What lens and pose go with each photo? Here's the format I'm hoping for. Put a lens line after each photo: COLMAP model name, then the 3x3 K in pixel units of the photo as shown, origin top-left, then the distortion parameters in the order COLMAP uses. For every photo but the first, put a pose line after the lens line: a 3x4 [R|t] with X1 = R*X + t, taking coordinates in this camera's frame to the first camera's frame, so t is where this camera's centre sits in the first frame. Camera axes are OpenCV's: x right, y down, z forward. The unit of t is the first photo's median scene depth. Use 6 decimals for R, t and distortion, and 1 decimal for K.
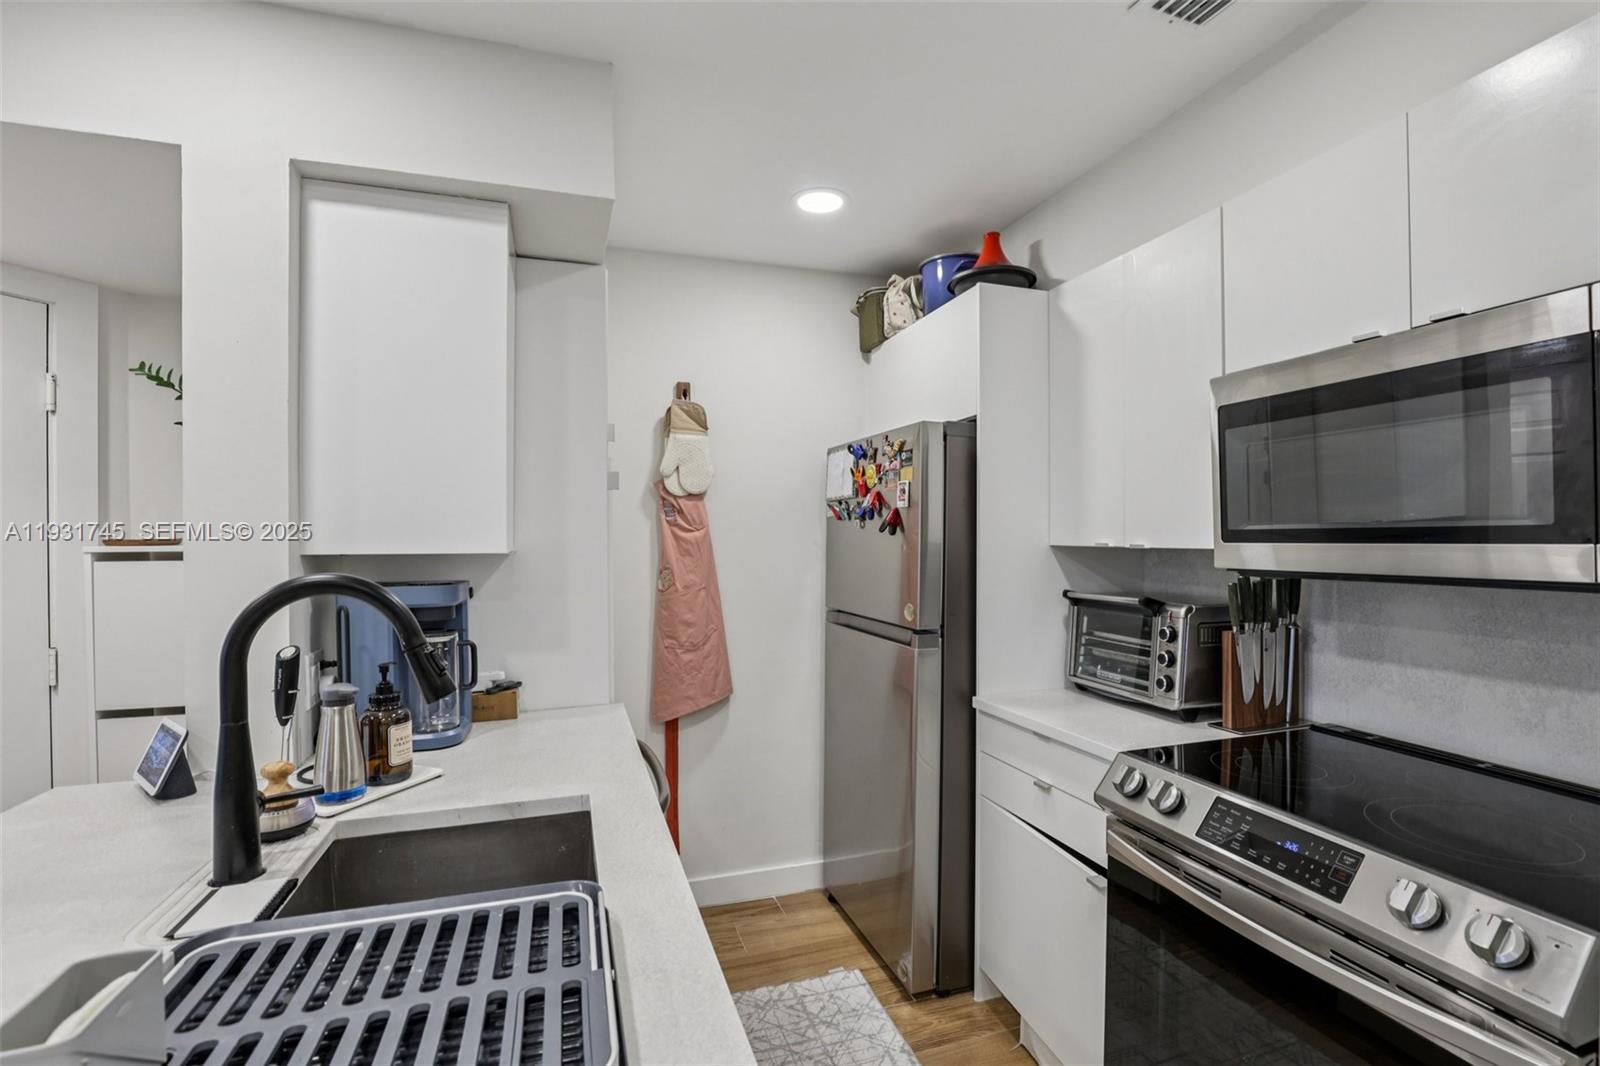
lens RADIAL K [[733.3, 0, 809.4], [0, 733.3, 539.5], [0, 0, 1]] dist [-0.028518, 0.001947]
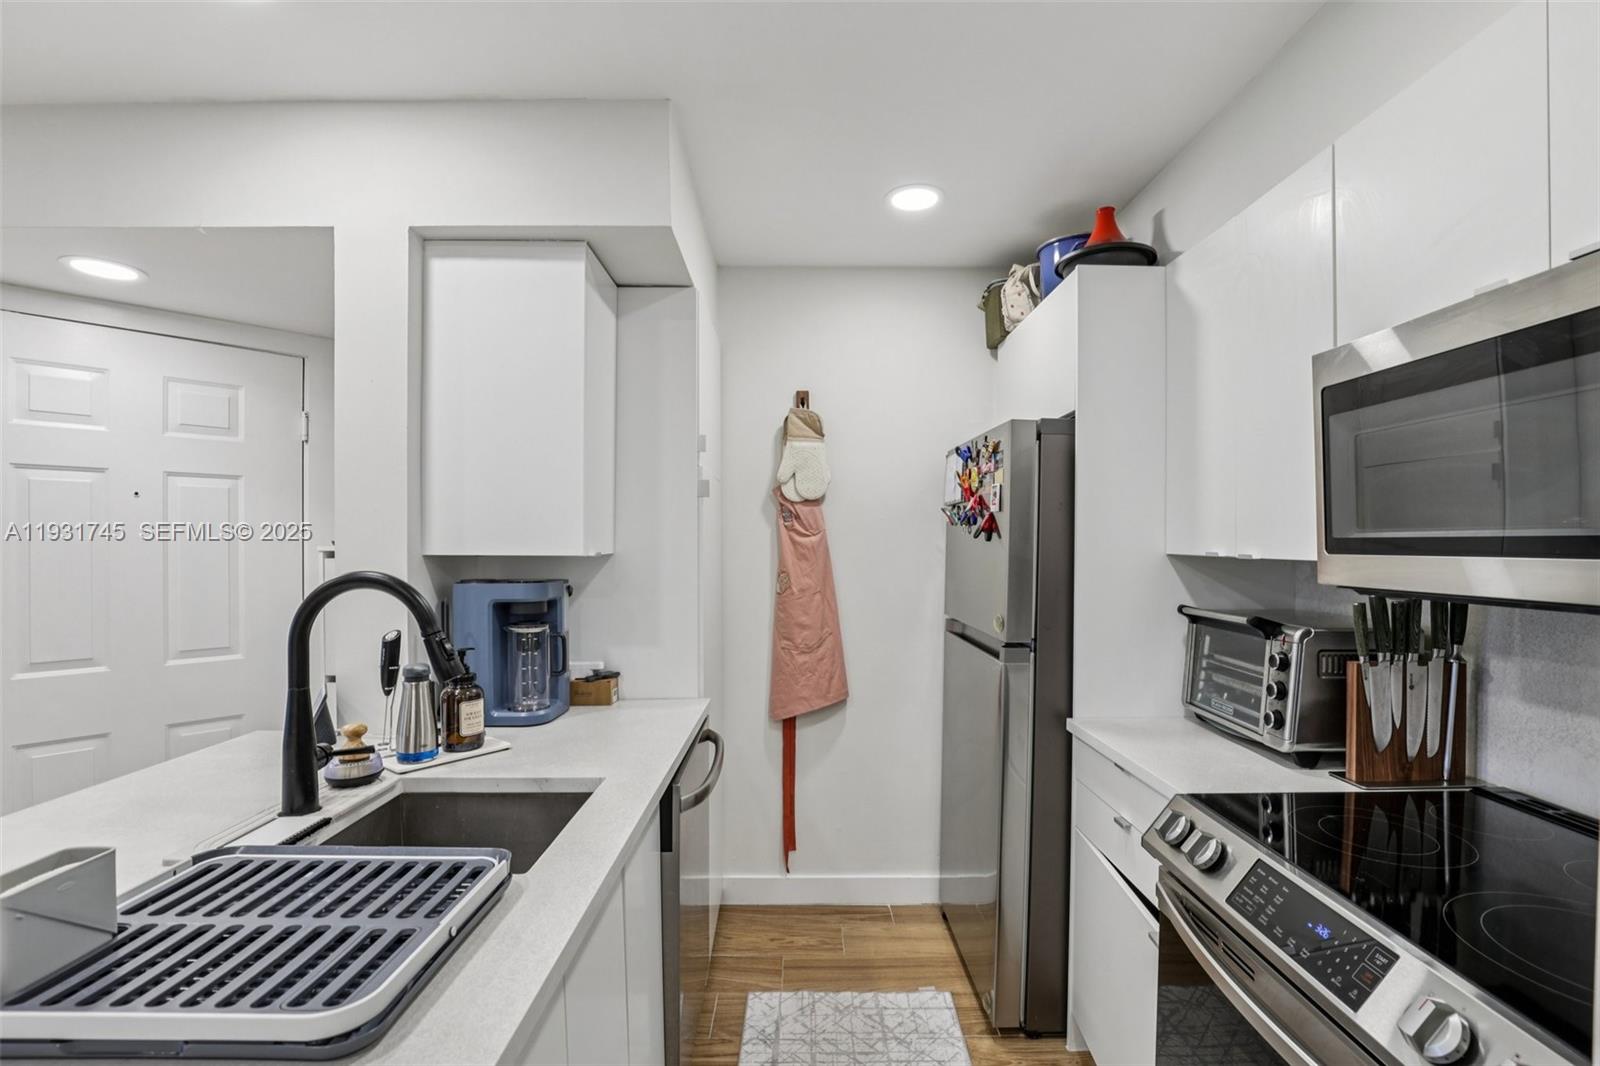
lens RADIAL K [[732.4, 0, 812.1], [0, 732.4, 545.4], [0, 0, 1]] dist [-0.027622, 0.001145]
pose [[0.952023, 0.007870, -0.305925, 0.225276], [-0.007087, 0.999968, 0.003670, -0.002980], [0.305944, -0.001325, 0.952049, 0.038248]]
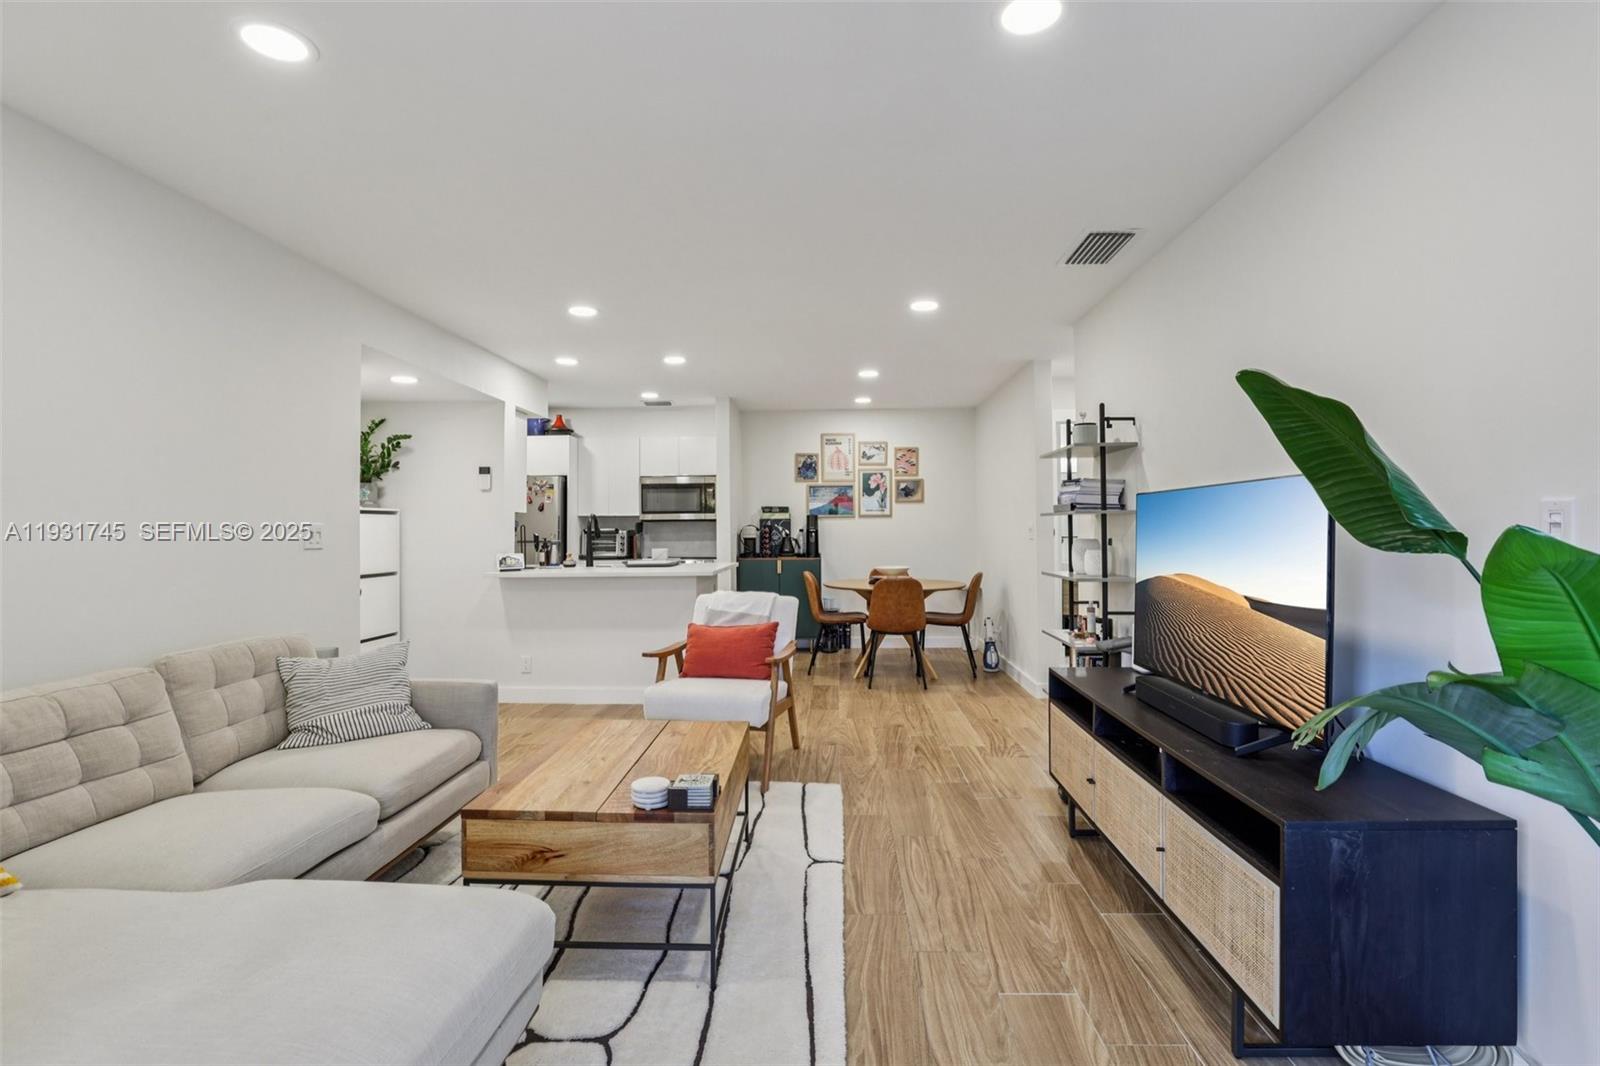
lens RADIAL K [[747.0, 0, 809.9], [0, 747.0, 516.7], [0, 0, 1]] dist [-0.023930, 0.001289]
pose [[0.352764, 0.017927, 0.935541, -2.863975], [0.007076, 0.999737, -0.021825, 0.108507], [-0.935686, 0.014319, 0.352544, -1.354757]]
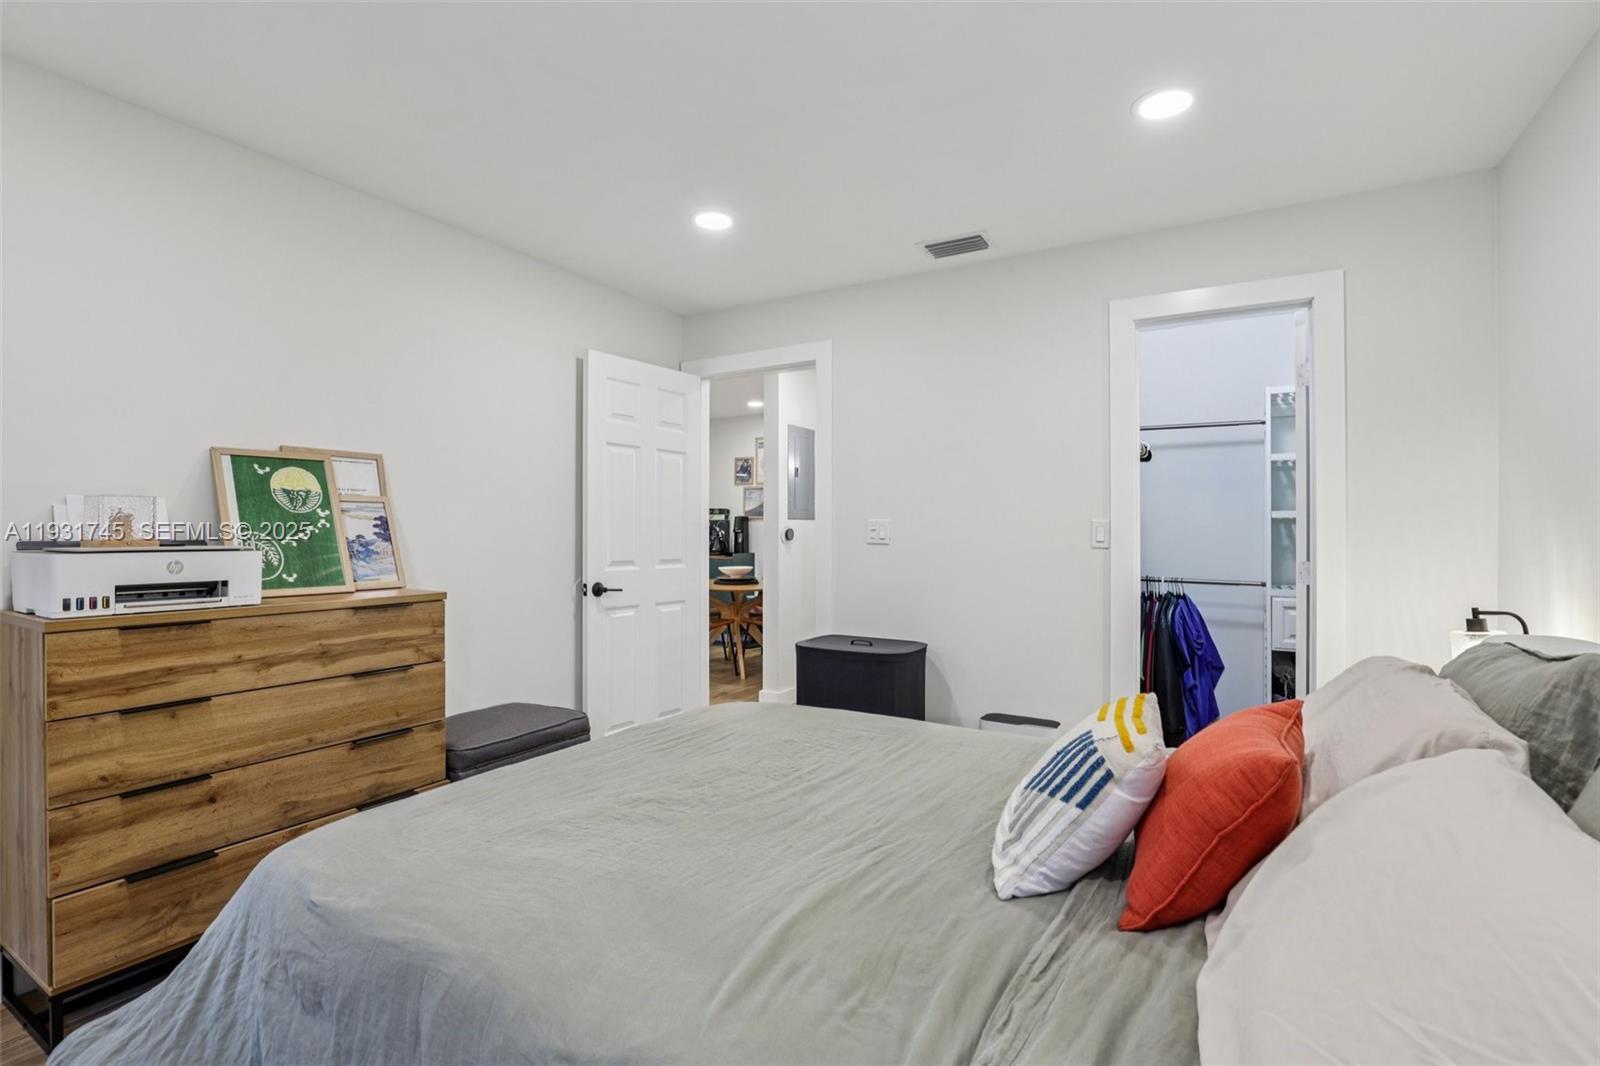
lens RADIAL K [[733.3, 0, 809.4], [0, 733.3, 539.5], [0, 0, 1]] dist [-0.028518, 0.001947]
pose [[0.756017, 0.001092, 0.654551, -1.502376], [-0.001875, 0.999998, 0.000497, 0.139413], [-0.654549, -0.001603, 0.756018, -3.331212]]
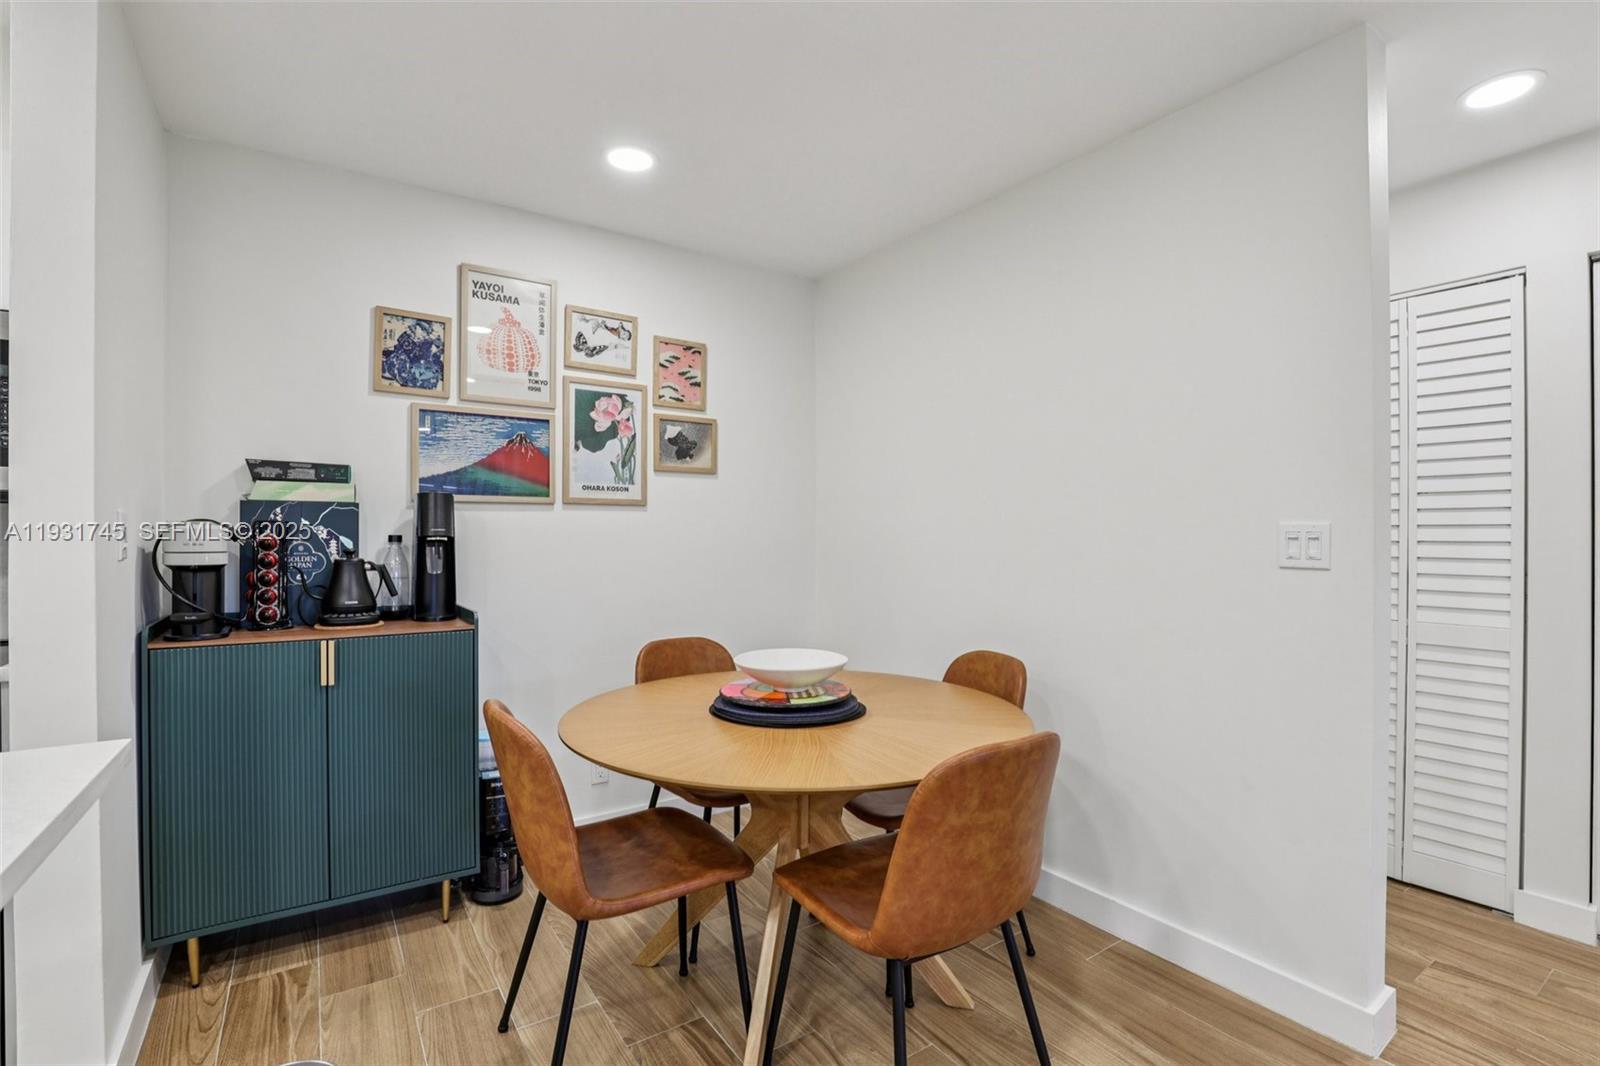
lens RADIAL K [[733.3, 0, 809.4], [0, 733.3, 539.5], [0, 0, 1]] dist [-0.028518, 0.001947]
pose [[-0.277114, 0.000353, 0.960837, -0.535387], [0.003261, 0.999995, 0.000574, 0.097087], [-0.960832, 0.003292, -0.277113, -0.229447]]
